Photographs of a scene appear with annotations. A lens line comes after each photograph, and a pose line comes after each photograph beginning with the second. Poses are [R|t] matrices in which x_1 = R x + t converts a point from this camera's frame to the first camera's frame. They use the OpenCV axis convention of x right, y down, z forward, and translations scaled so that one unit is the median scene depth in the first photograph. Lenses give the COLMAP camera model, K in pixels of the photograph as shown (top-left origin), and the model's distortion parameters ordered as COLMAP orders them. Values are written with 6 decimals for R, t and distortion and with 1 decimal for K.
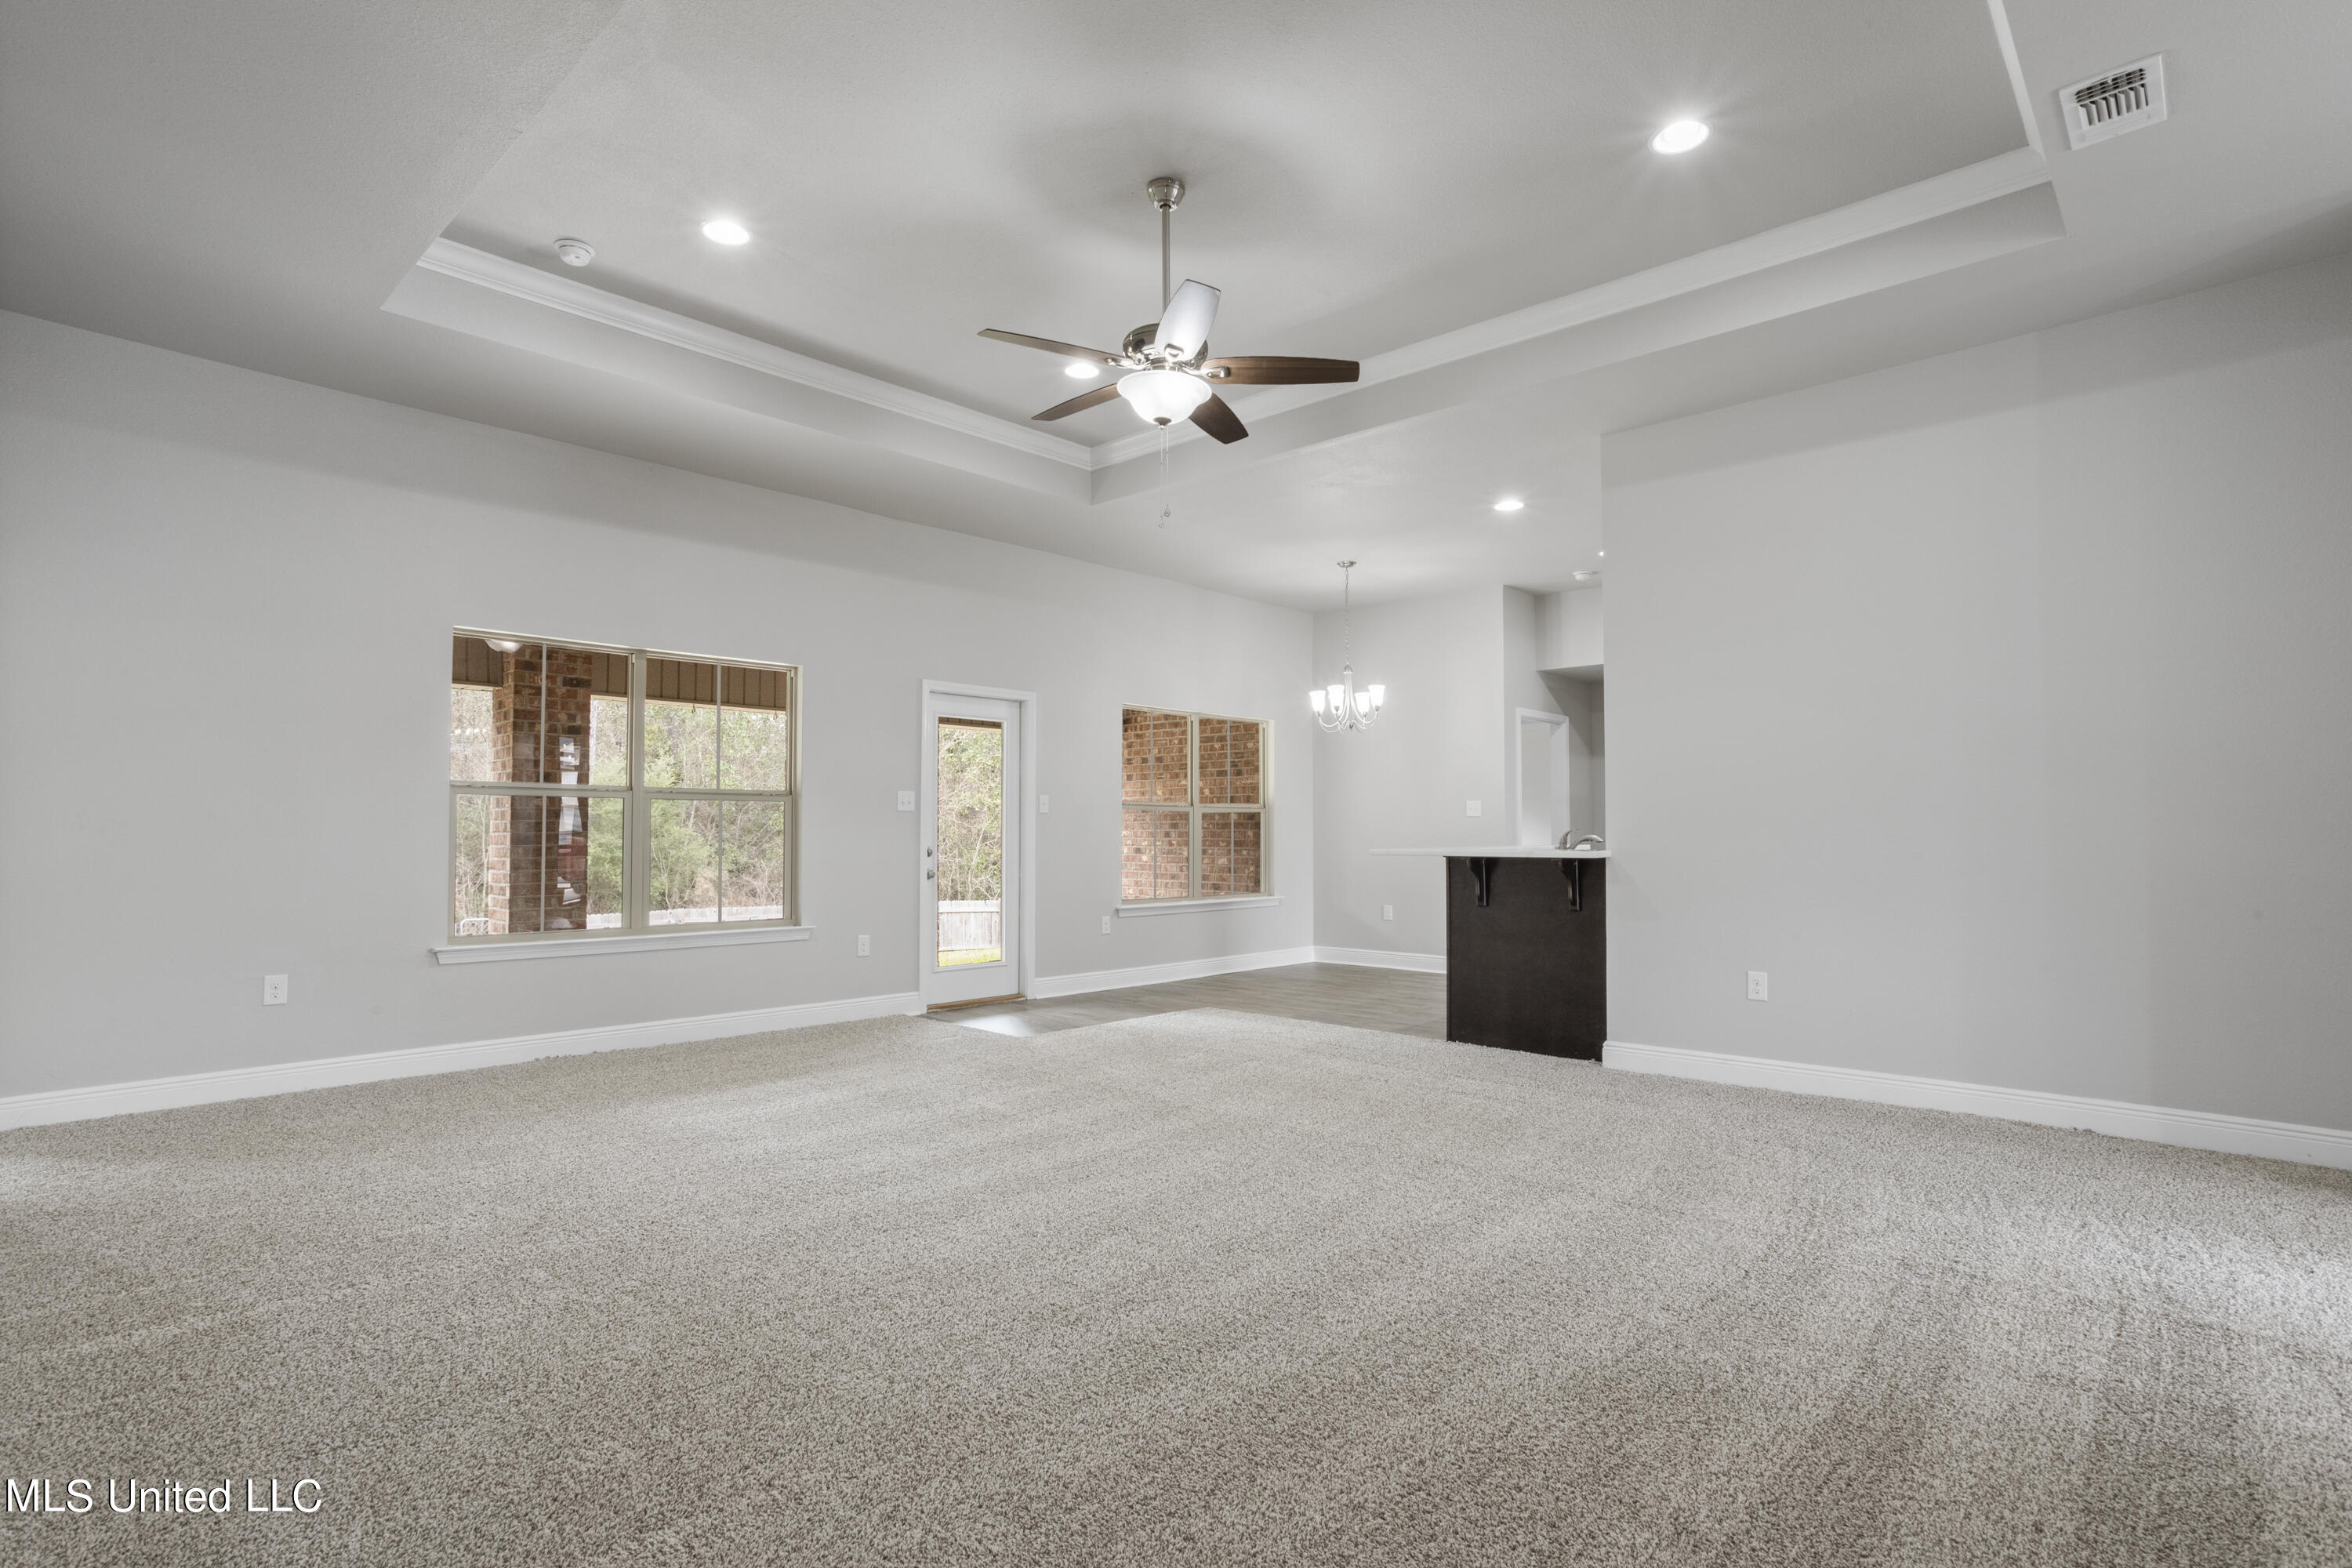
lens RADIAL K [[1141.2, 0, 1185.3], [0, 1141.2, 795.1], [0, 0, 1]] dist [-0.026183, 0.014212]
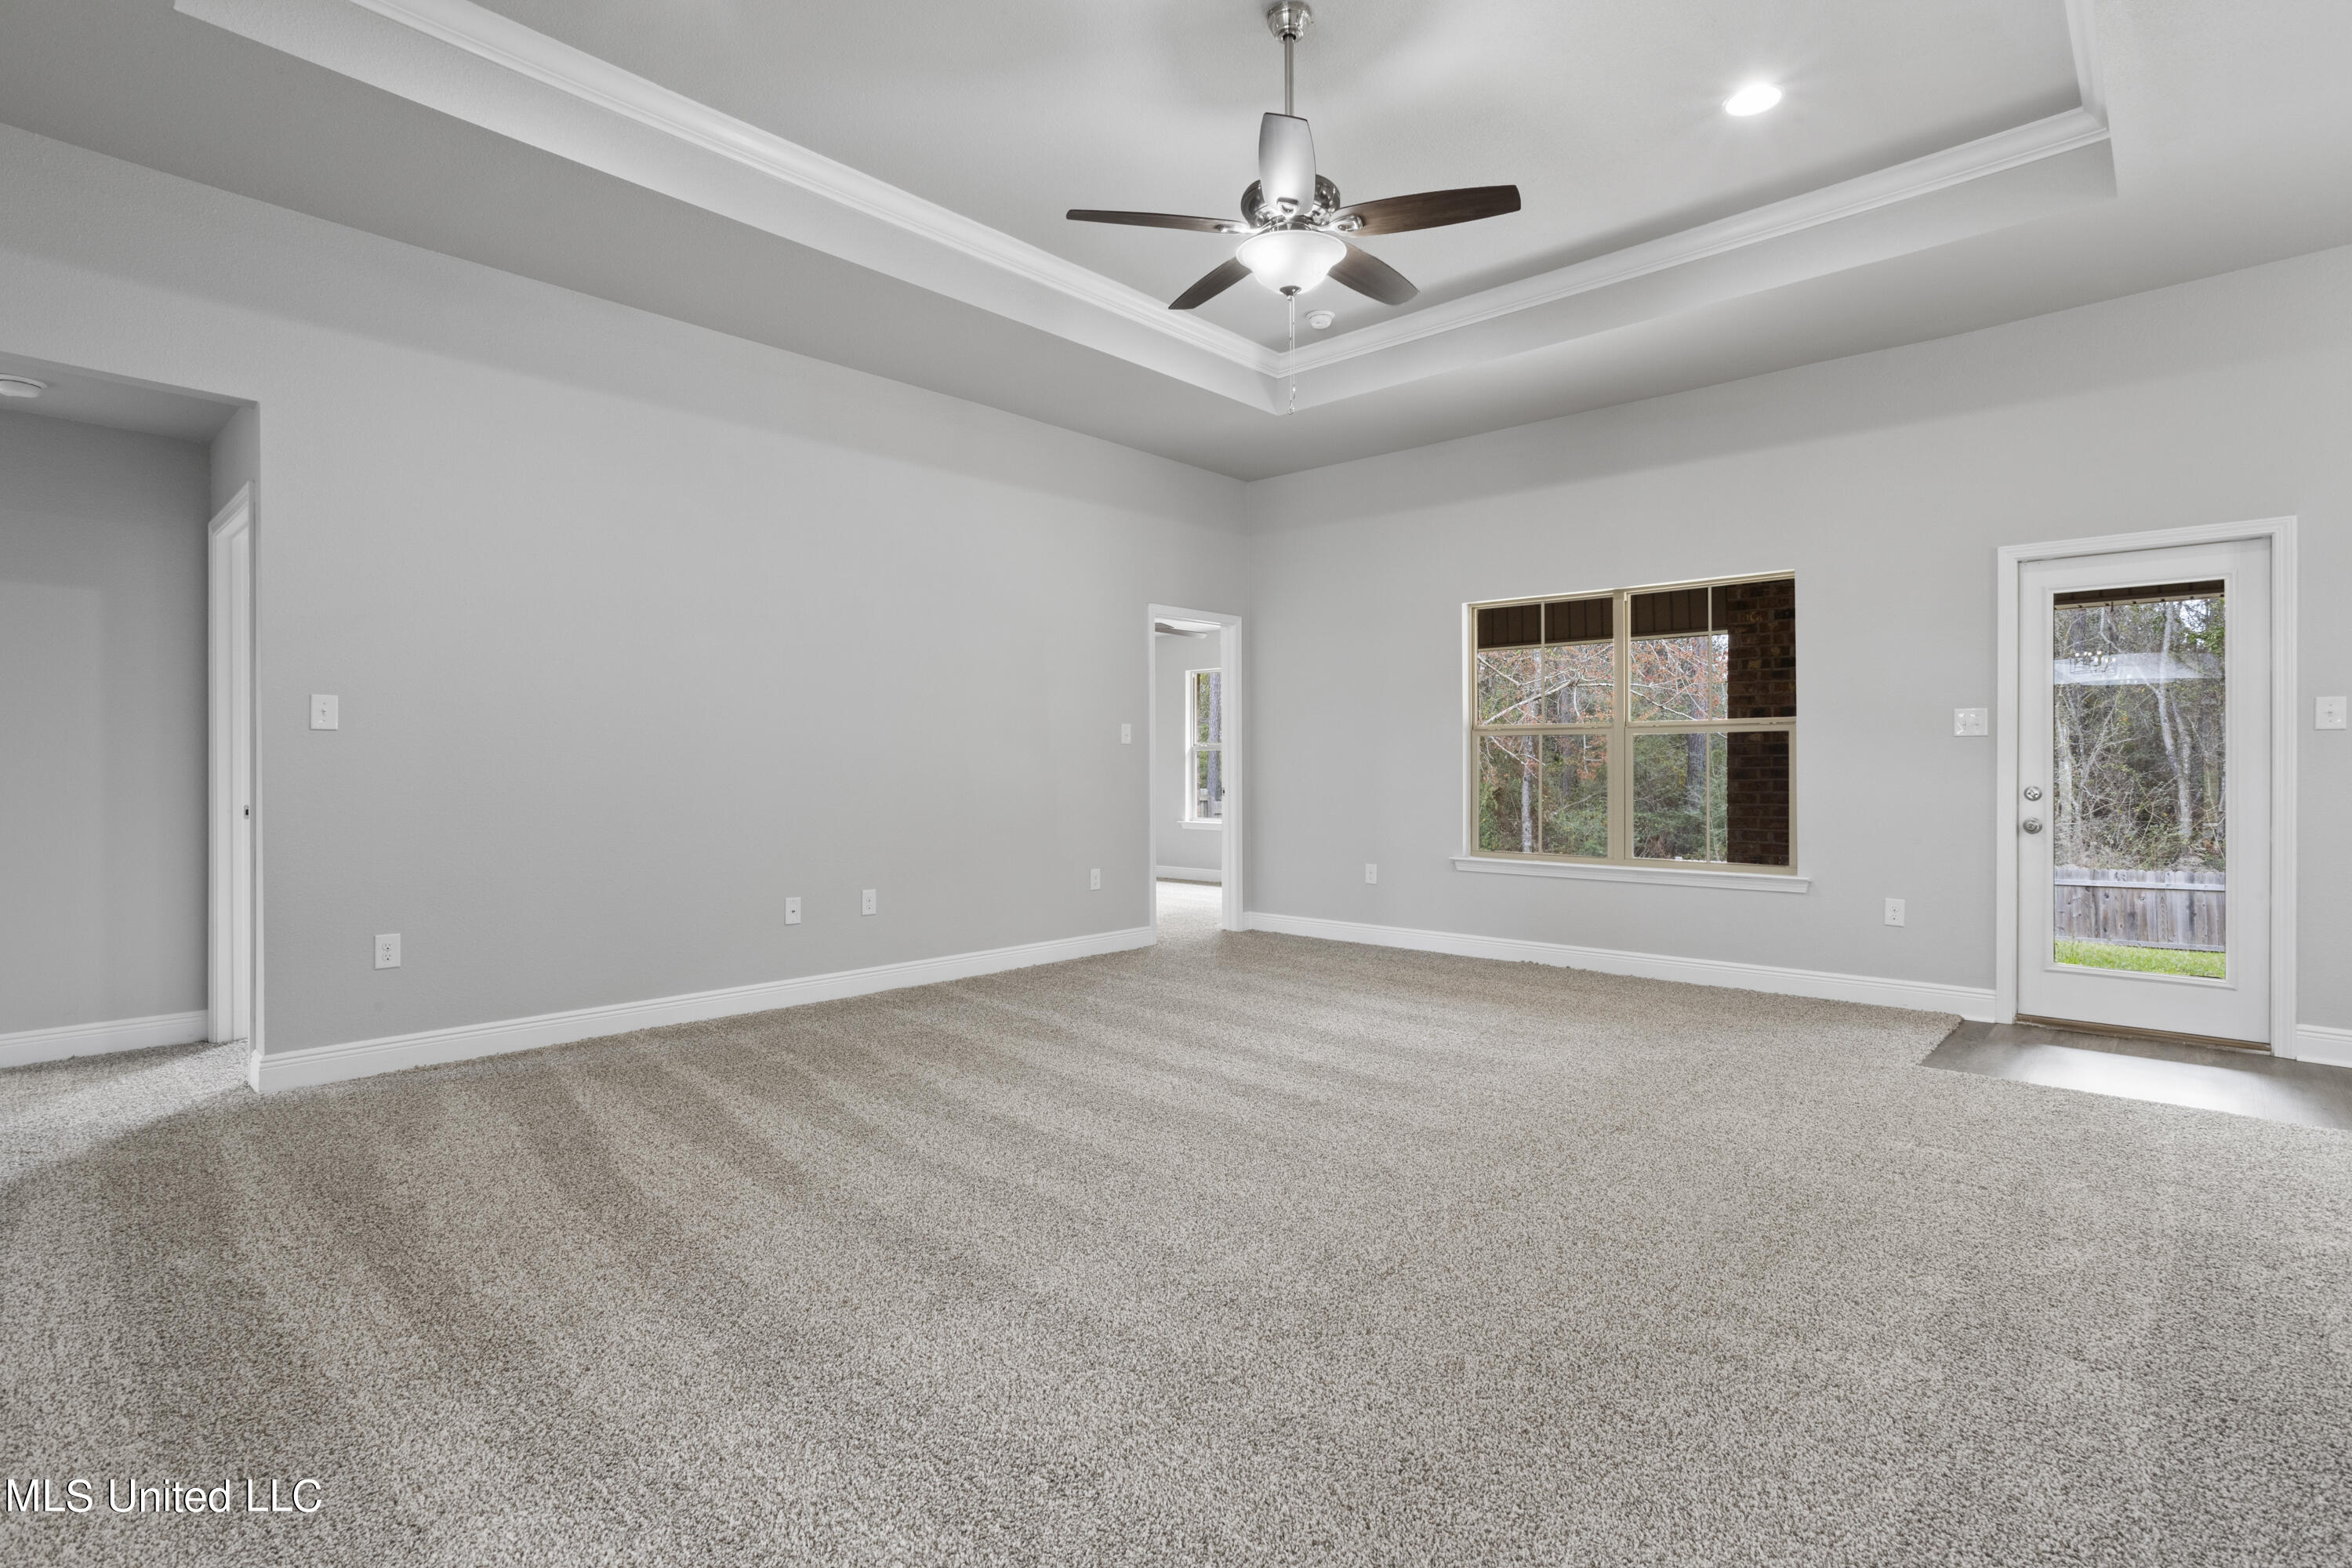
lens RADIAL K [[1141.2, 0, 1167.2], [0, 1141.2, 774.7], [0, 0, 1]] dist [-0.026183, 0.014212]
pose [[0.012682, 0.003275, -0.999914, 0.462110], [0.033450, 0.999434, 0.003698, 0.018528], [0.999360, -0.033494, 0.012565, 0.482180]]
